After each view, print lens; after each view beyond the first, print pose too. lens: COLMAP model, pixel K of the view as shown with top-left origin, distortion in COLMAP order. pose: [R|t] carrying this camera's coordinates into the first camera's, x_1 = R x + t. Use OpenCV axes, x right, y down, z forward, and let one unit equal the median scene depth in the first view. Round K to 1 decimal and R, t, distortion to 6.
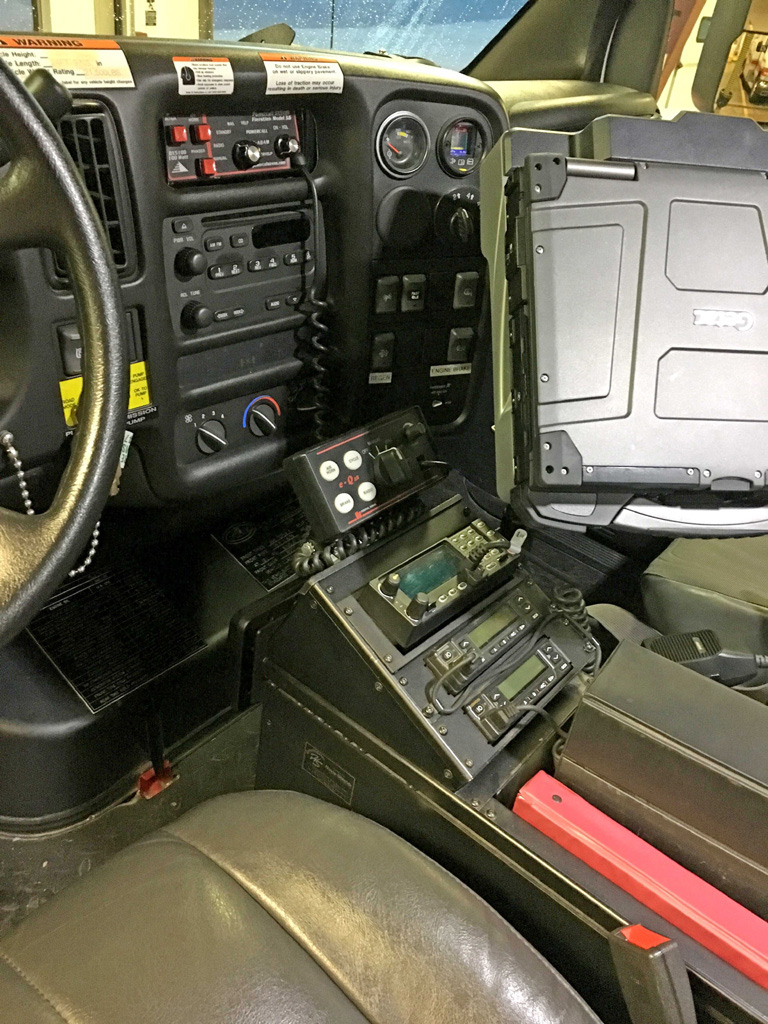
lens RADIAL K [[873.4, 0, 384.0], [0, 873.4, 512.0], [0, 0, 1]] dist [0.096231, -0.162619]
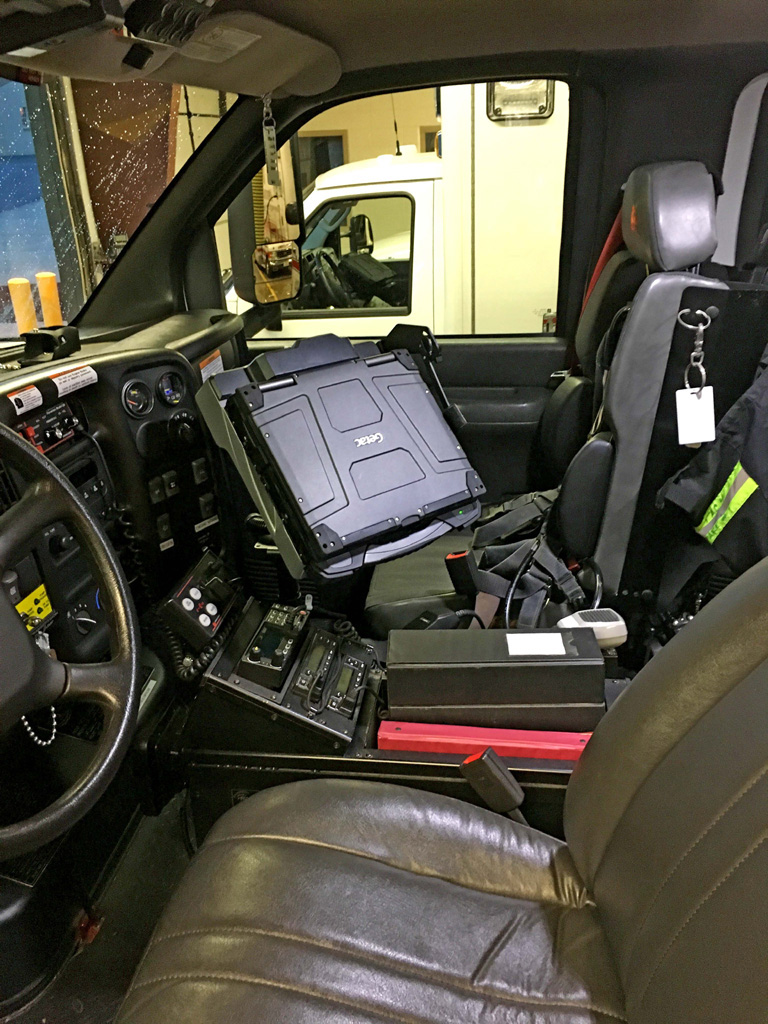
lens RADIAL K [[868.3, 0, 384.0], [0, 868.3, 512.0], [0, 0, 1]] dist [0.086693, -0.104000]
pose [[0.839795, -0.340797, 0.422613, -0.369365], [0.402758, 0.913063, -0.064042, 0.042158], [-0.364047, 0.223993, 0.904045, -0.554853]]
